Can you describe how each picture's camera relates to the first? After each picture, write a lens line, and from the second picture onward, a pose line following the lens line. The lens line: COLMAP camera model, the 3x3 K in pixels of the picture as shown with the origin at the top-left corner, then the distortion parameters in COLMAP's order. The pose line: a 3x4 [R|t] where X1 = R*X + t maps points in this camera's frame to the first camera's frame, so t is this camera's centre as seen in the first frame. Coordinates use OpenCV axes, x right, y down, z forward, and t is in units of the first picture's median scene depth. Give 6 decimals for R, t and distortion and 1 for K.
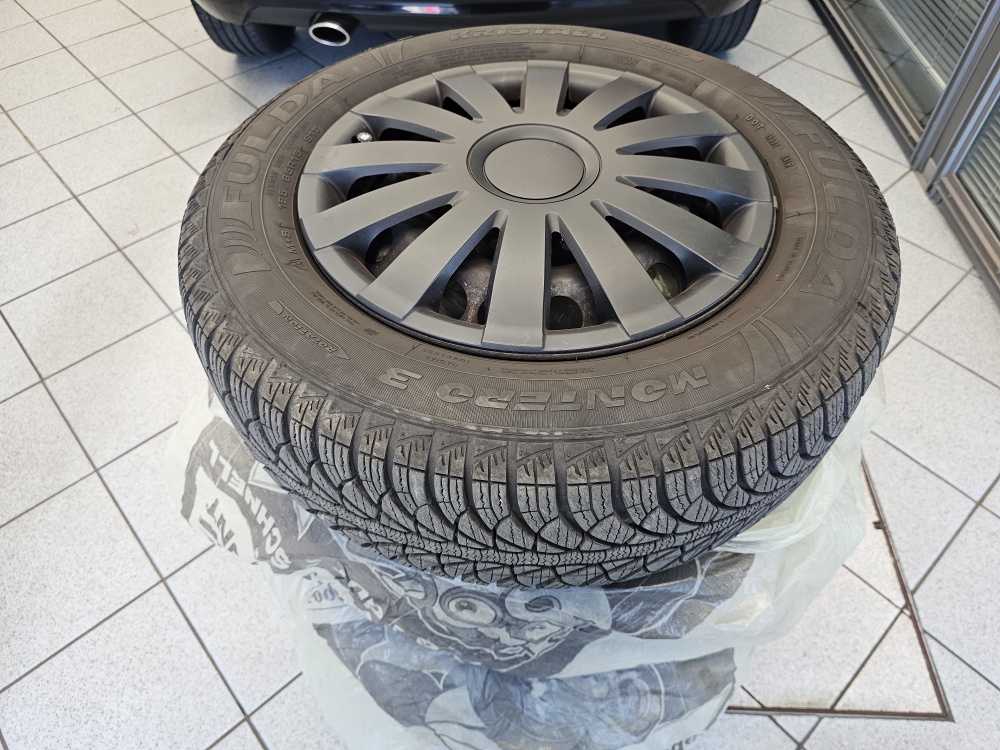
lens RADIAL K [[675.8, 0, 495.7], [0, 675.8, 369.0], [0, 0, 1]] dist [0.043373, -0.046162]
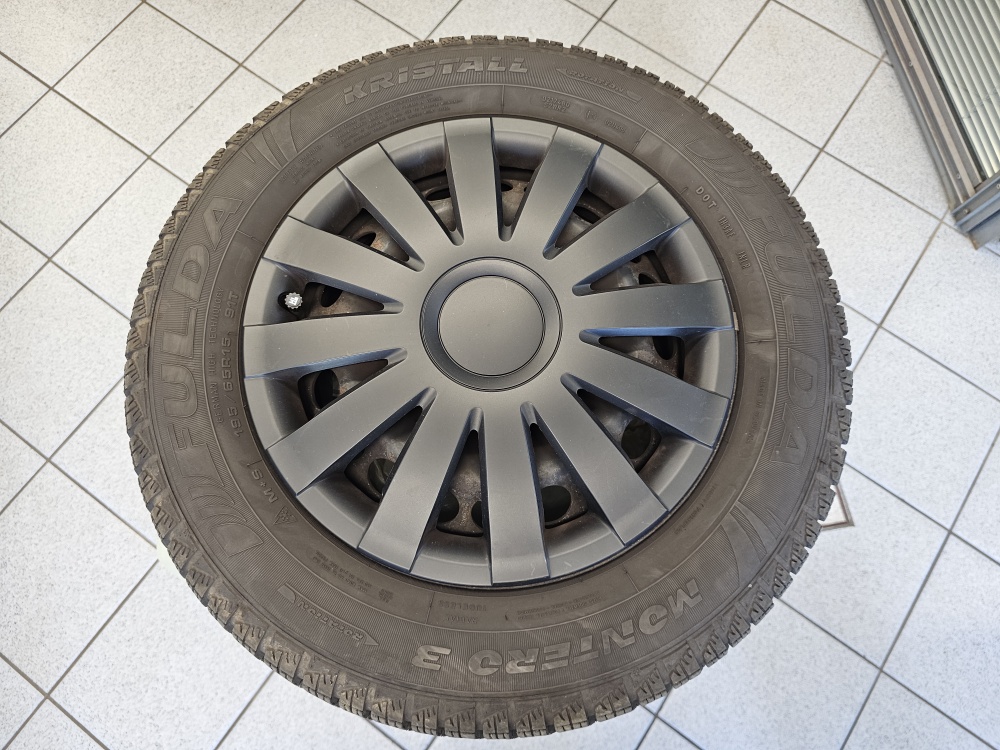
lens RADIAL K [[672.2, 0, 497.3], [0, 672.2, 374.4], [0, 0, 1]] dist [0.048933, -0.054550]
pose [[0.975423, -0.203441, 0.084627, -0.025680], [0.154876, 0.906223, 0.393413, -0.538215], [-0.156727, -0.370637, 0.915459, 0.104067]]
